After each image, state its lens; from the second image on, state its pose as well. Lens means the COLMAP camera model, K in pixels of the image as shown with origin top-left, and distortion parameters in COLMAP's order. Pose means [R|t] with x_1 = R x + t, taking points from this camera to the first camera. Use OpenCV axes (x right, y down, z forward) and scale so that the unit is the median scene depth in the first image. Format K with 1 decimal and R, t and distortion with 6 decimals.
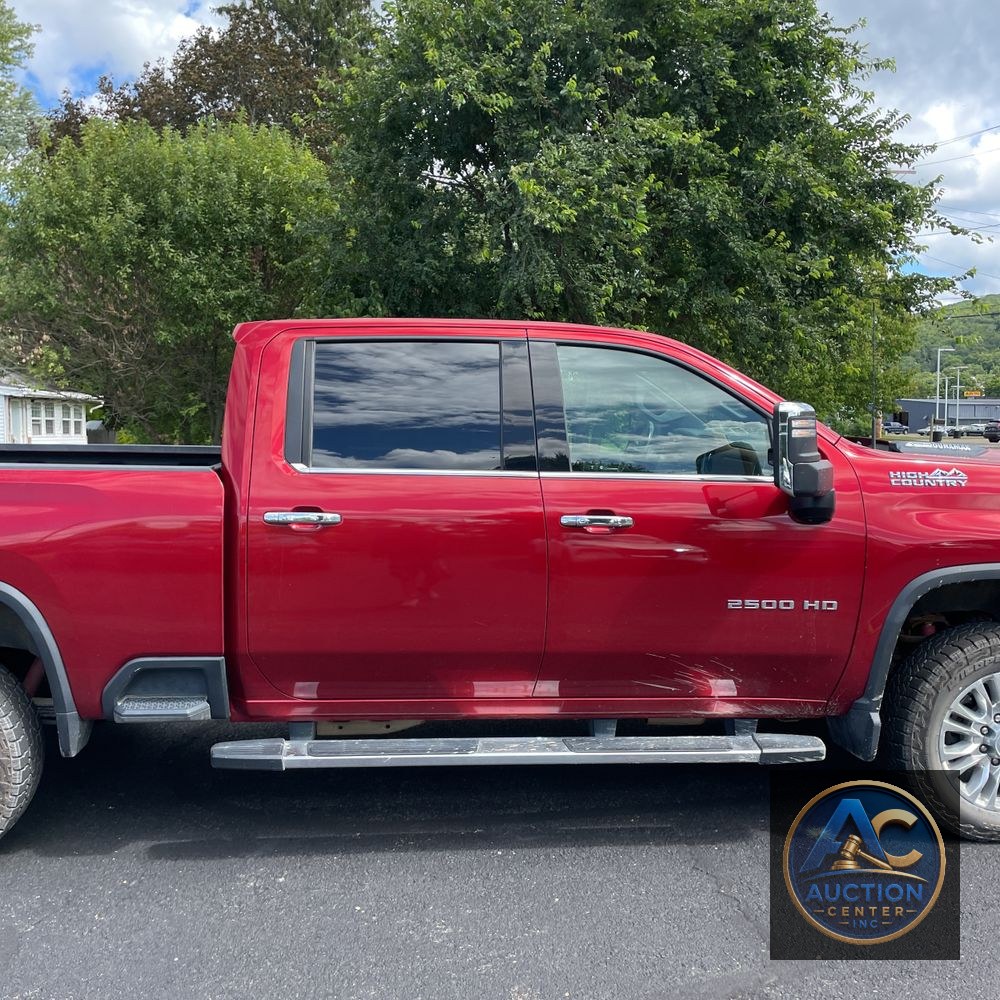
lens RADIAL K [[1018.8, 0, 509.8], [0, 1018.8, 501.2], [0, 0, 1]] dist [0.093314, -0.112538]
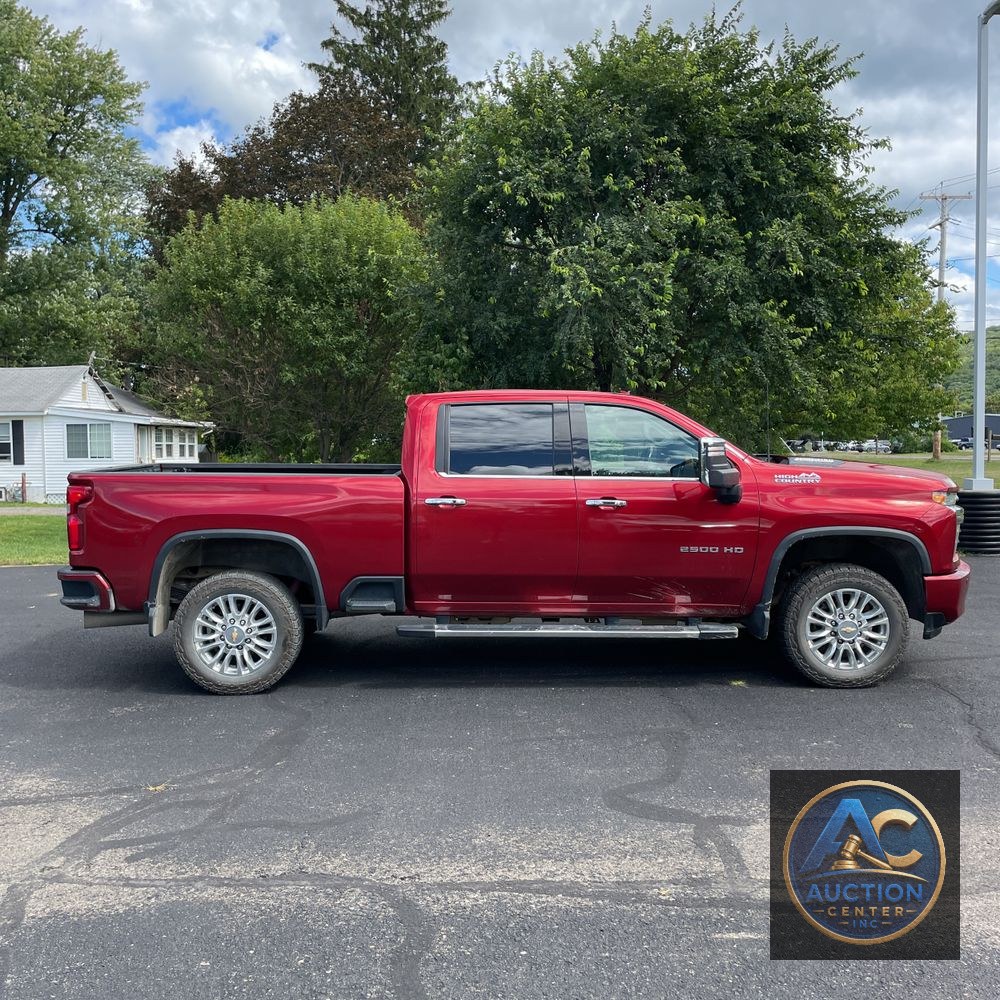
lens RADIAL K [[1038.6, 0, 486.0], [0, 1038.6, 513.6], [0, 0, 1]] dist [0.106373, -0.145931]
pose [[0.995813, -0.003732, -0.091342, 0.021590], [0.003079, 0.999969, -0.007287, 0.026198], [0.091366, 0.006975, 0.995793, -0.436923]]
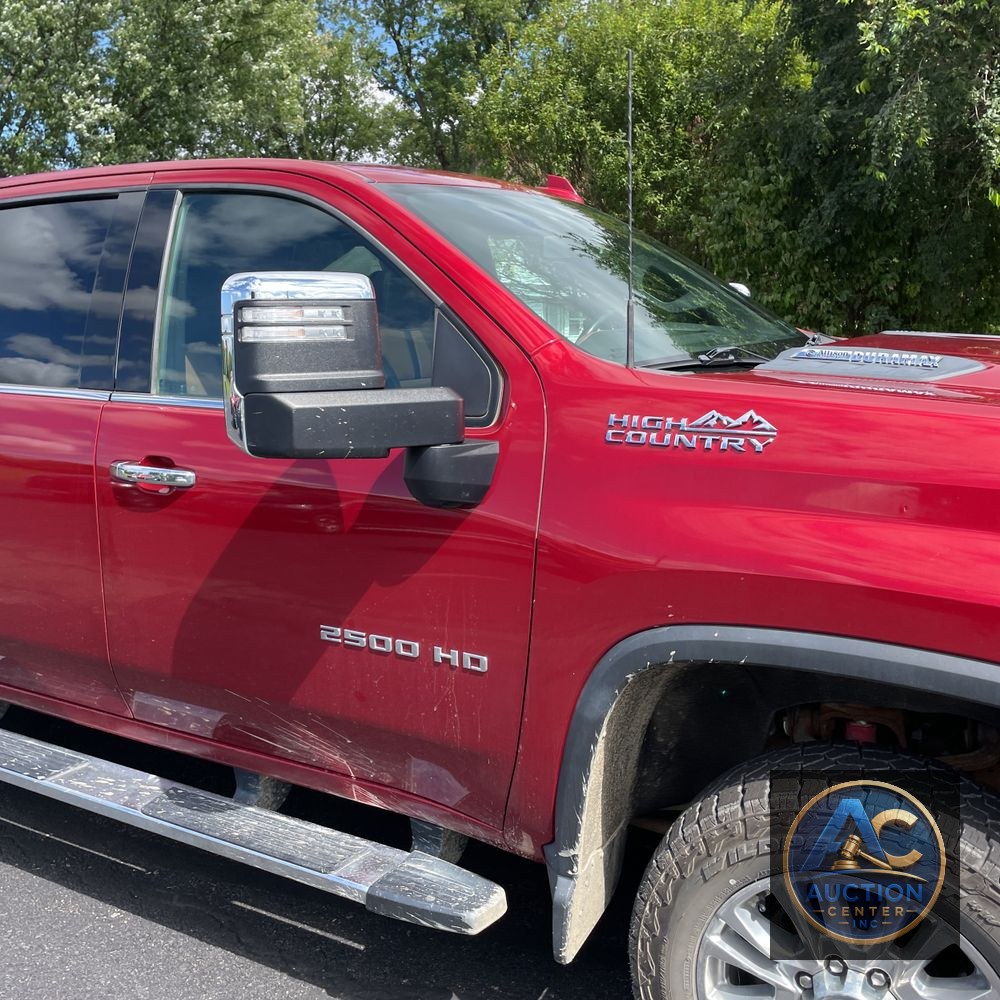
lens RADIAL K [[1018.8, 0, 509.8], [0, 1018.8, 501.2], [0, 0, 1]] dist [0.093314, -0.112538]
pose [[0.821106, 0.087970, -0.563957, 0.320915], [-0.029682, 0.993296, 0.111724, -0.021059], [0.570004, -0.074998, 0.818212, 0.305567]]
